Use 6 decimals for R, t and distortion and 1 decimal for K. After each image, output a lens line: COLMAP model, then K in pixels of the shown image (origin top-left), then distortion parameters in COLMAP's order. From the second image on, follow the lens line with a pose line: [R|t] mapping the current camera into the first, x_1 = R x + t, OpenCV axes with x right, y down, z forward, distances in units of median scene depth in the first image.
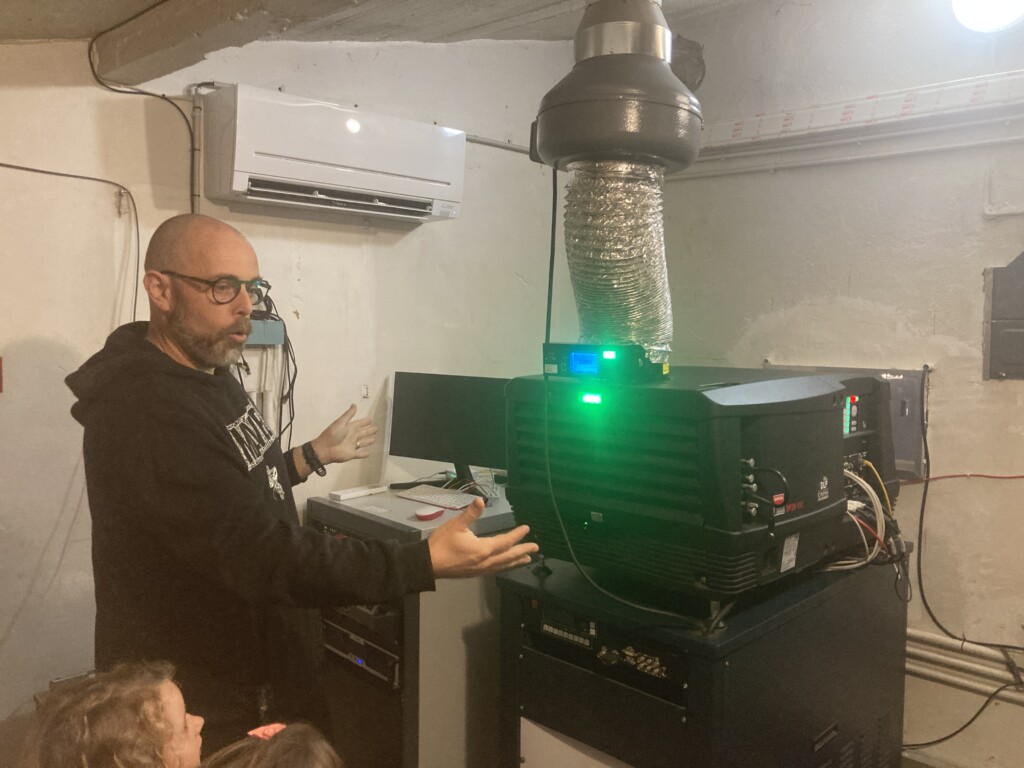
lens RADIAL K [[842.5, 0, 512.0], [0, 842.5, 384.0], [0, 0, 1]] dist [0.031969, -0.004098]
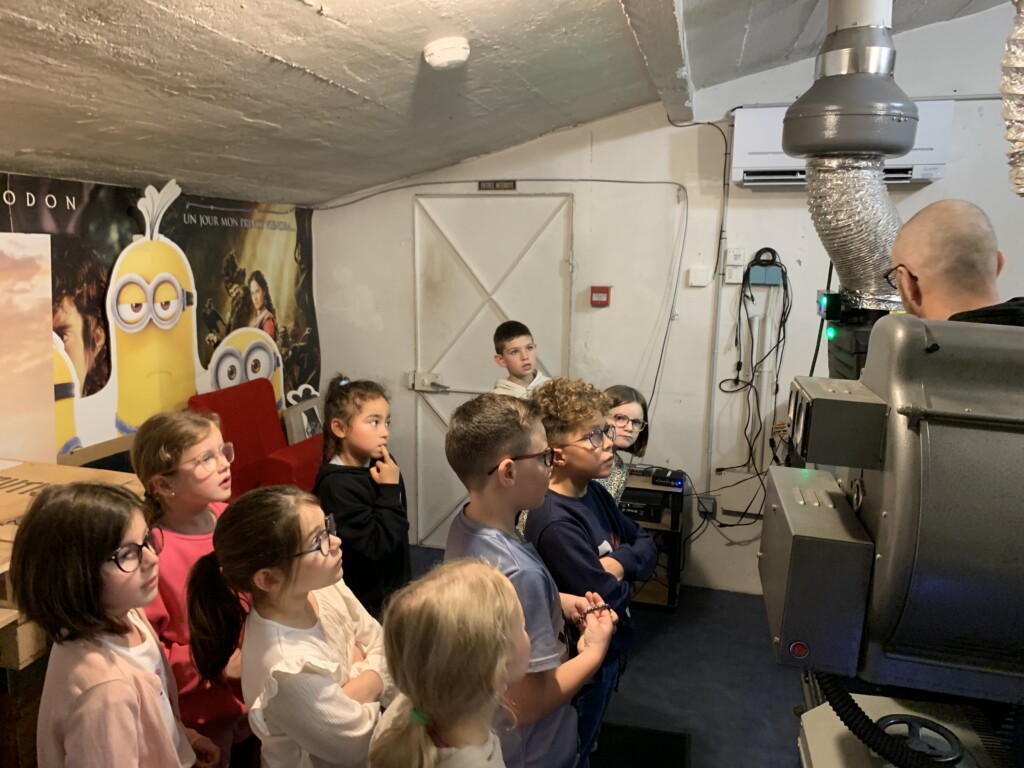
lens RADIAL K [[808.8, 0, 501.5], [0, 808.8, 386.2], [0, 0, 1]] dist [0.036031, -0.002145]
pose [[0.479536, 0.147196, -0.865089, 0.782032], [-0.071704, 0.989107, 0.128551, -0.021264], [0.874588, 0.000386, 0.484867, -0.070203]]
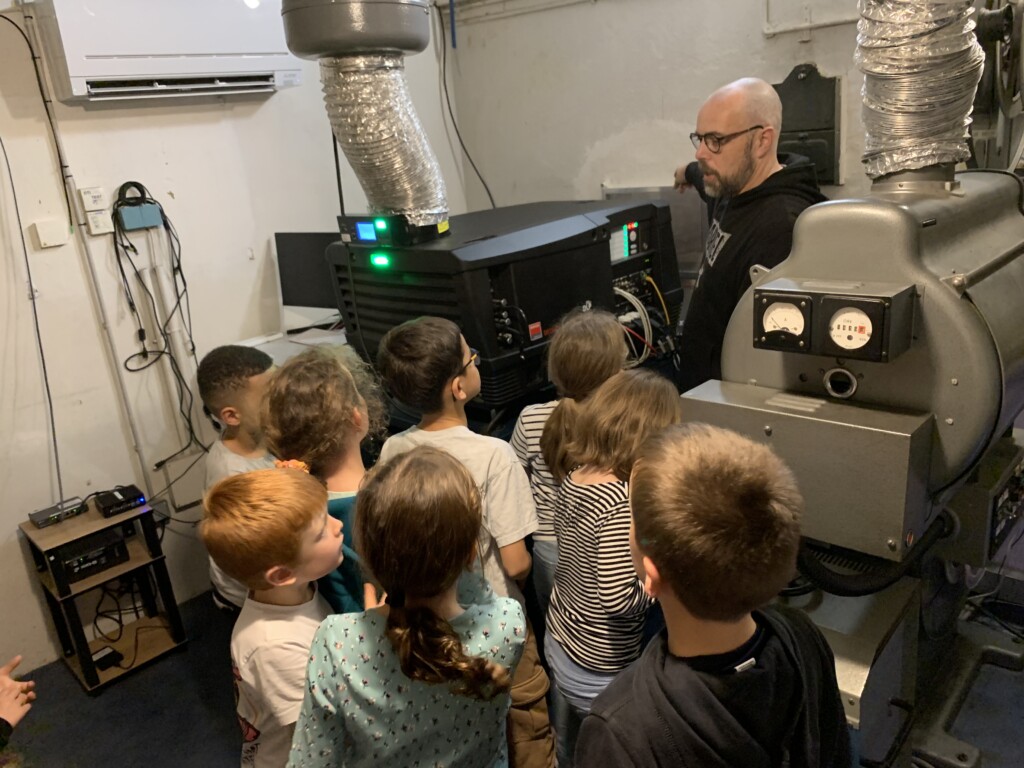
lens RADIAL K [[795.3, 0, 510.1], [0, 795.3, 394.8], [0, 0, 1]] dist [0.005468, 0.001426]
pose [[0.994030, -0.102542, -0.037286, 0.241255], [0.108666, 0.961205, 0.253527, -0.052170], [0.009843, -0.256065, 0.966609, -0.115813]]
